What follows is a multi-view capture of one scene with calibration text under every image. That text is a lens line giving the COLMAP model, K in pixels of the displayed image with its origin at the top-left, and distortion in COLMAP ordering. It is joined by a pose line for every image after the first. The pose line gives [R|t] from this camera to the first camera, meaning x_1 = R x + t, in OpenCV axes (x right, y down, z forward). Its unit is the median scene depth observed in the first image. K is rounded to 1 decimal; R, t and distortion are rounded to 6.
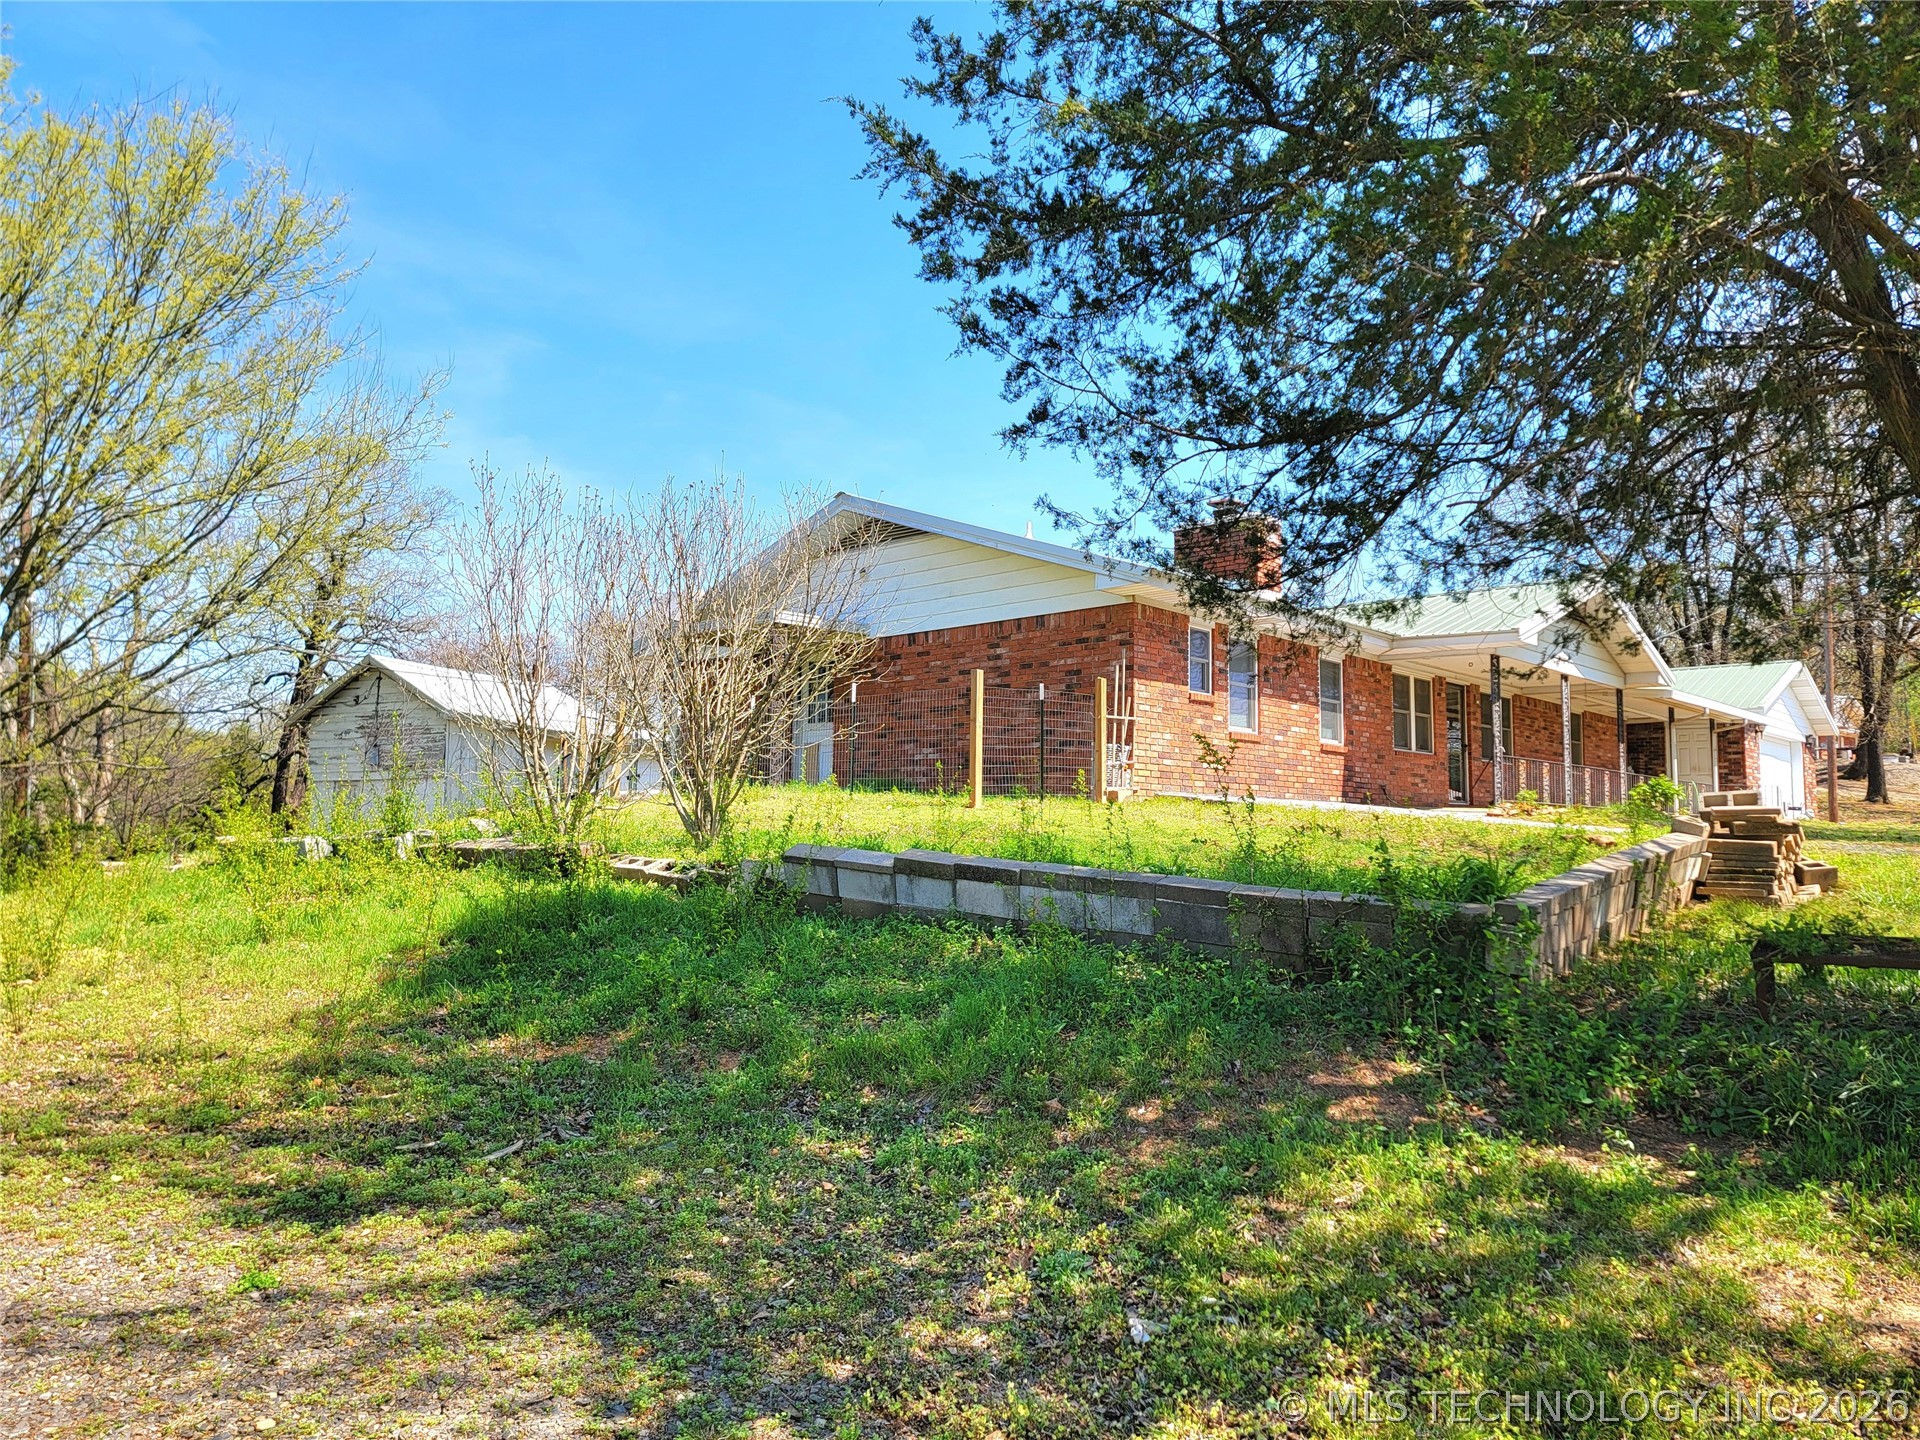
lens RADIAL K [[1422.8, 0, 964.7], [0, 1422.8, 722.9], [0, 0, 1]] dist [0.101114, -0.061360]
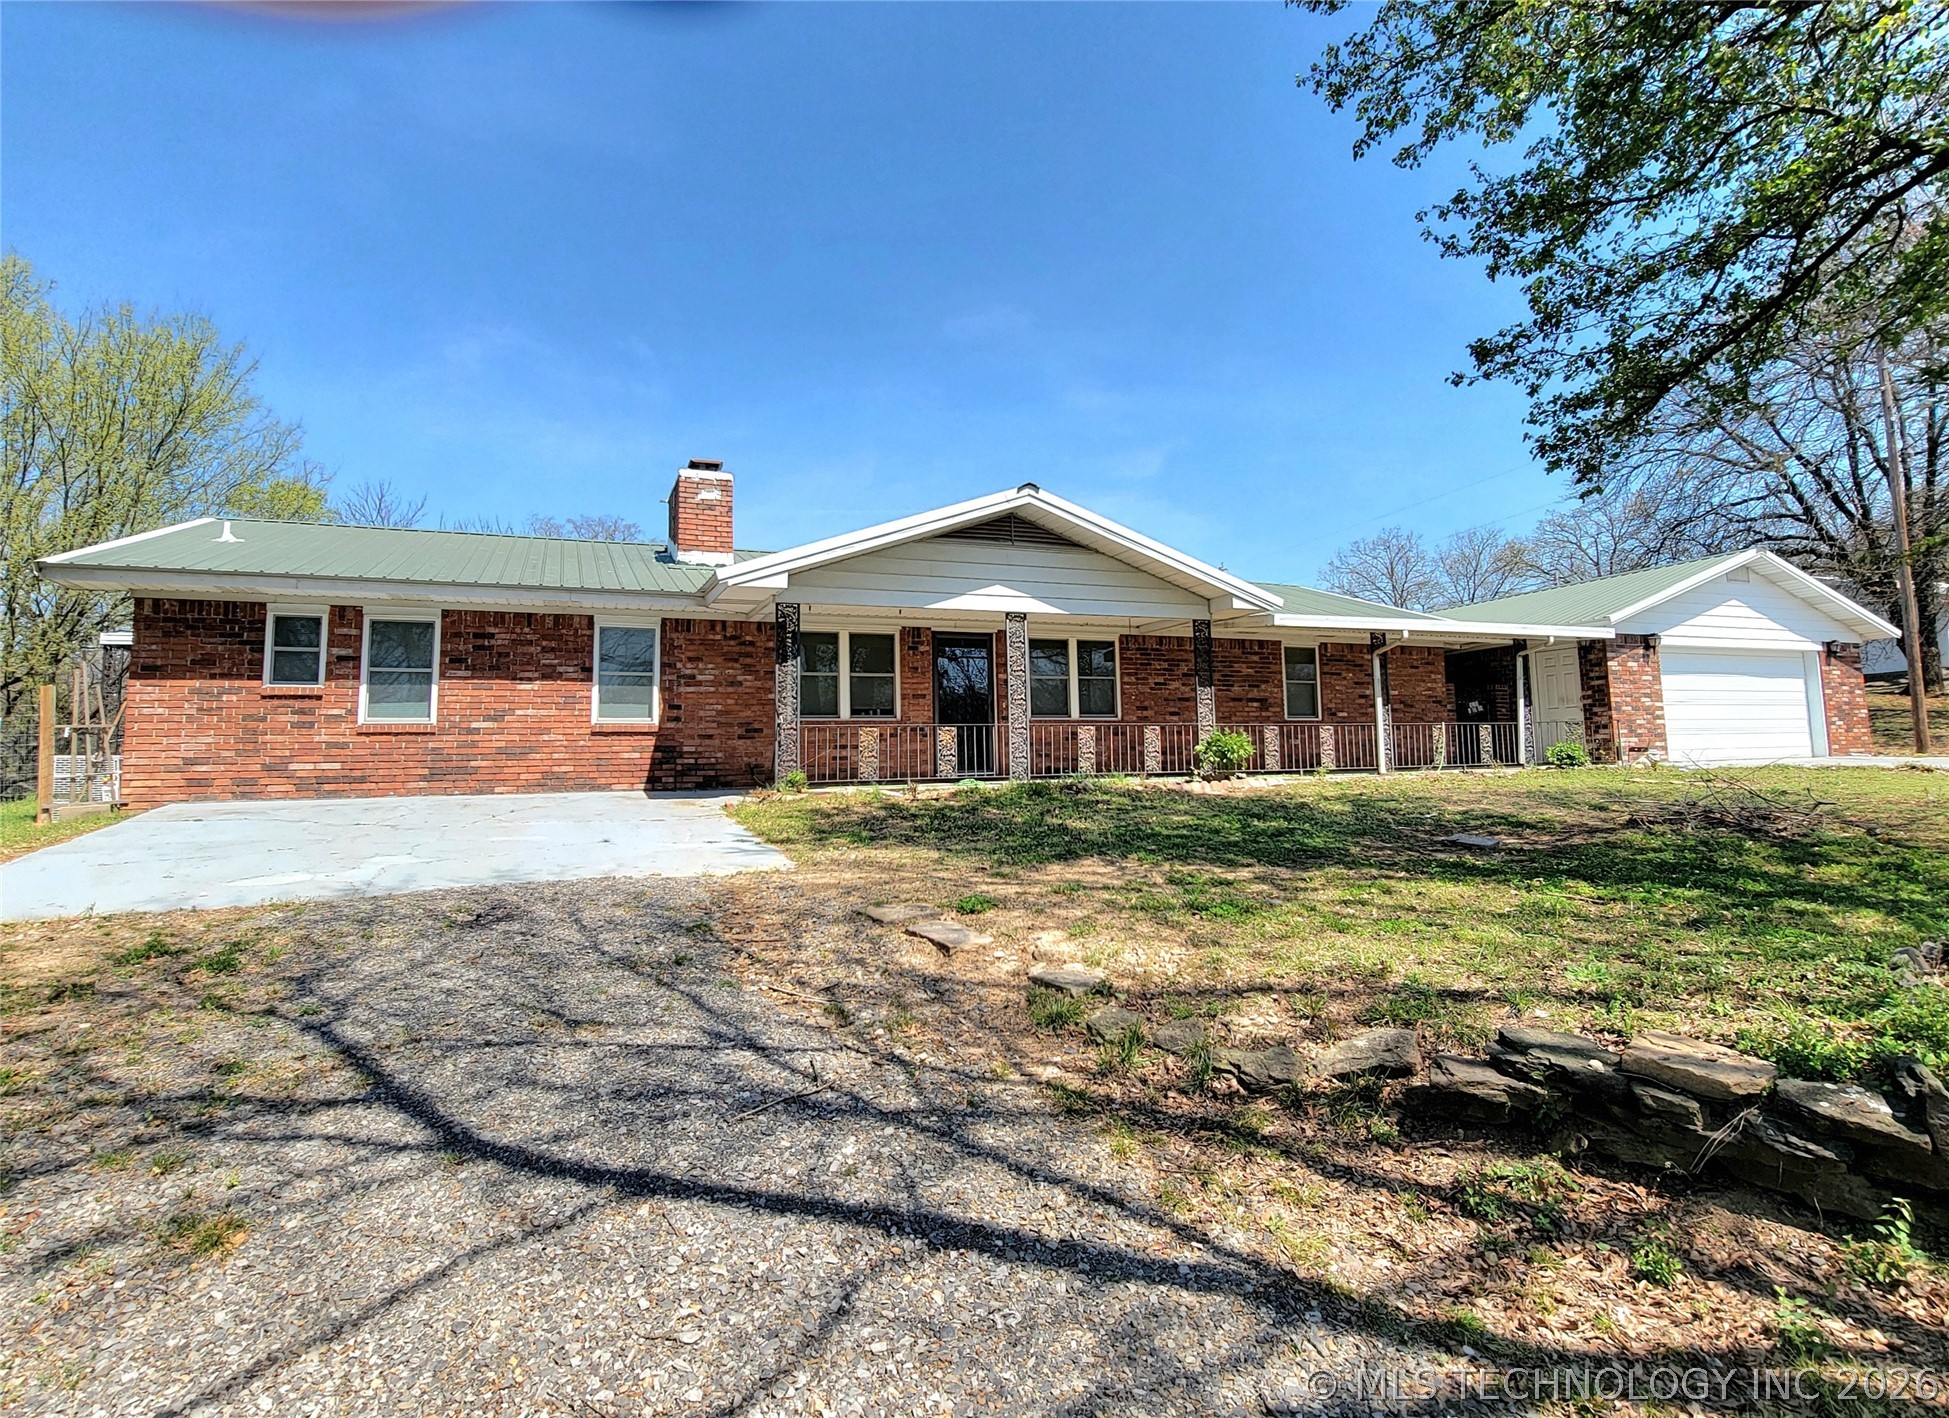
lens RADIAL K [[1035.4, 0, 988.0], [0, 1035.4, 672.2], [0, 0, 1]] dist [-0.010928, 0.003924]
pose [[0.886821, -0.072347, -0.456415, 2.050407], [0.068324, 0.997341, -0.025336, 0.040302], [0.457034, -0.008716, 0.889406, 1.495437]]
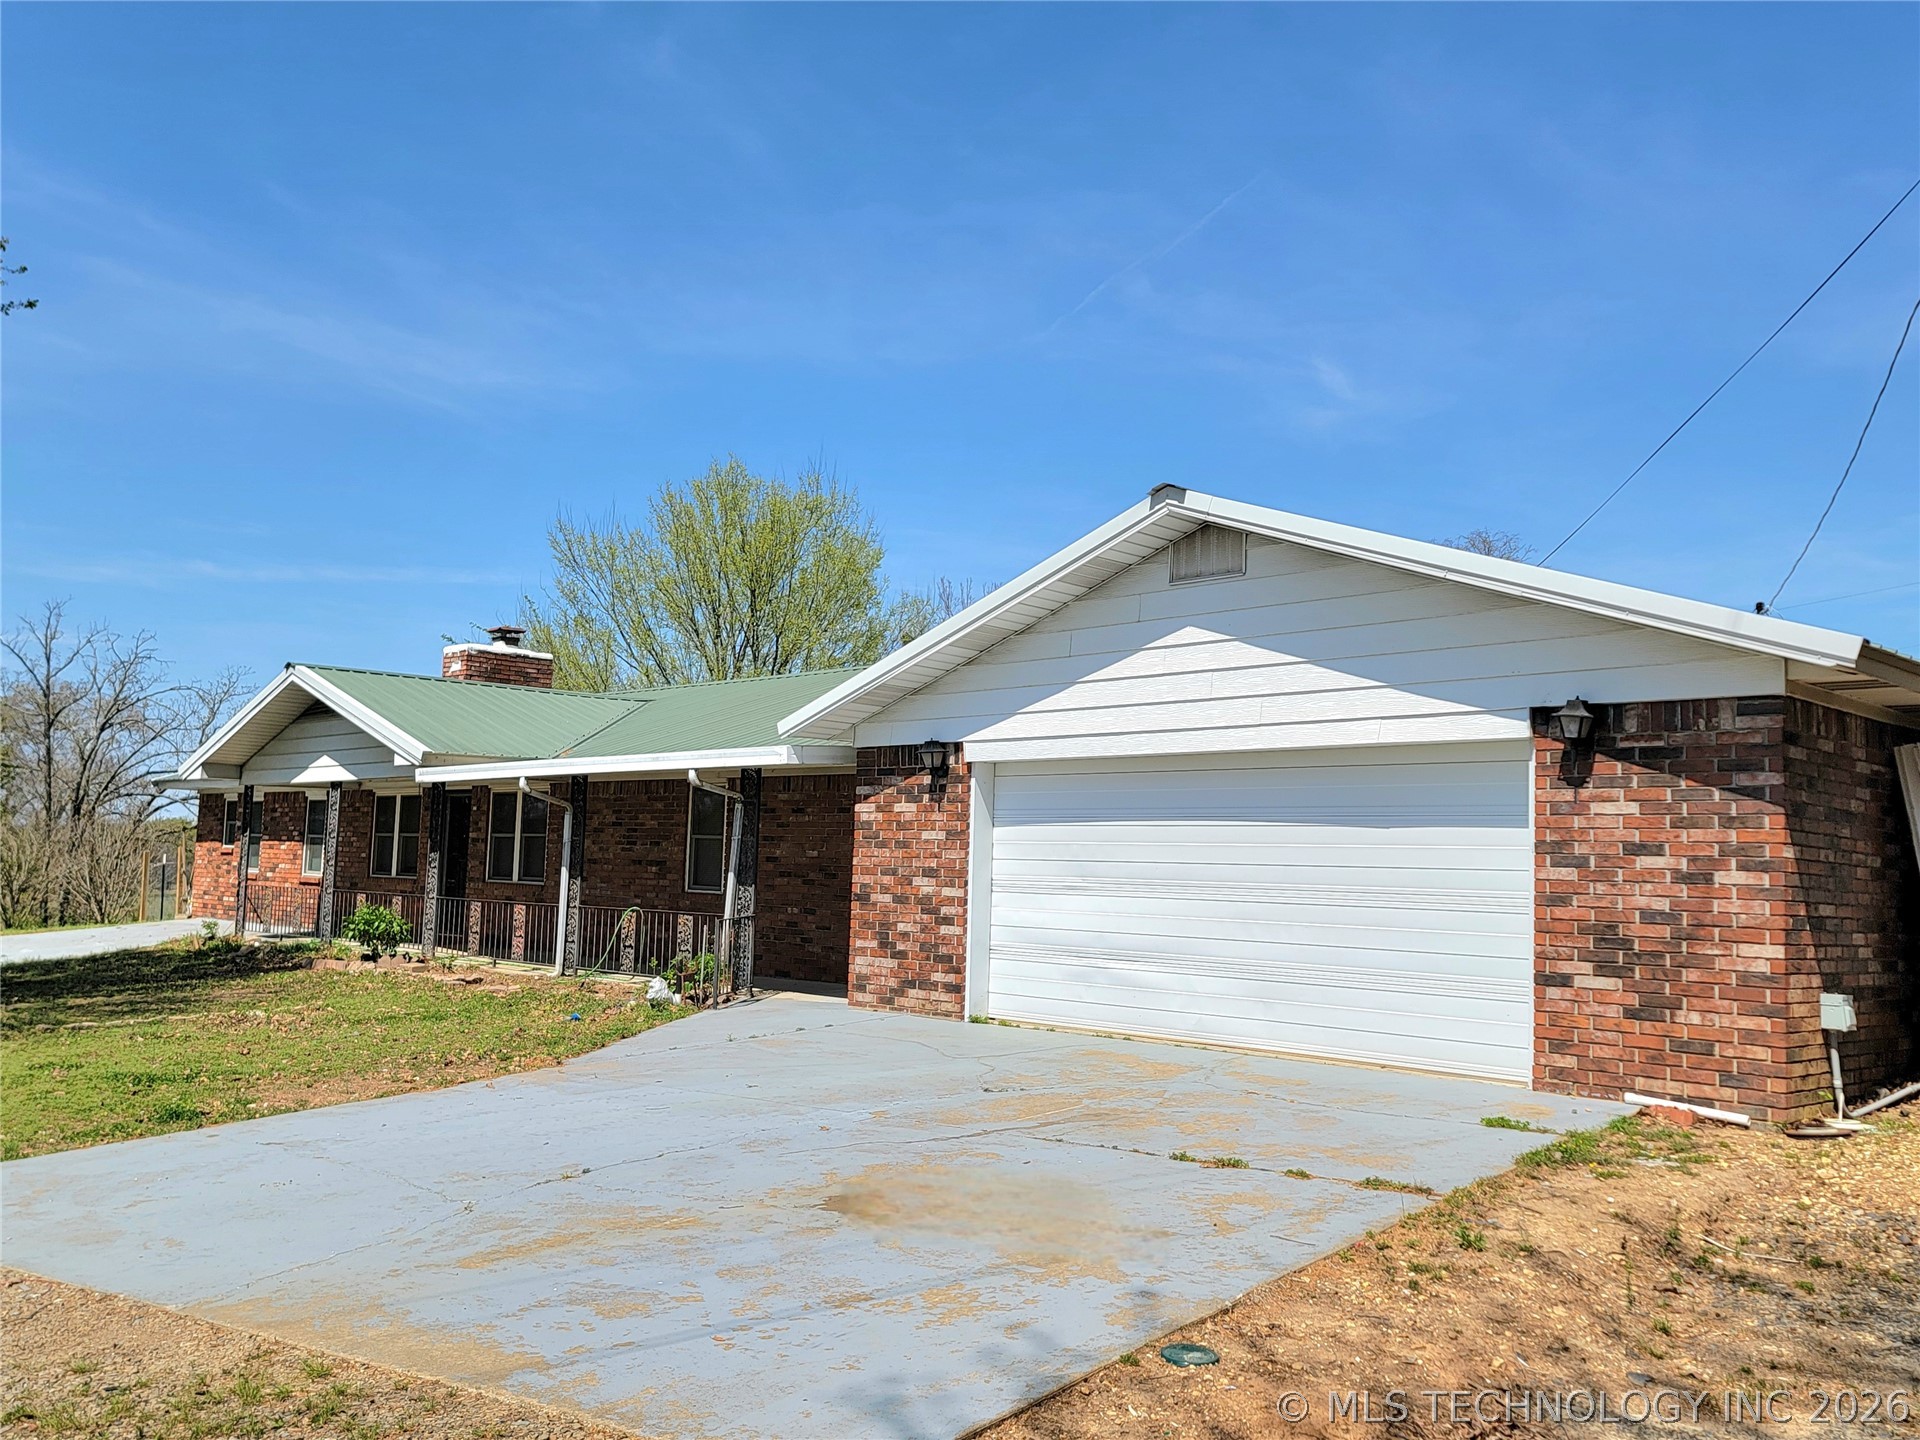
lens RADIAL K [[1519.0, 0, 959.0], [0, 1519.0, 728.5], [0, 0, 1]] dist [0.078360, -0.016458]
pose [[-0.068871, -0.104292, -0.992159, 3.938498], [0.054790, 0.992624, -0.108144, 0.160304], [0.996120, -0.061808, -0.062649, 4.394378]]
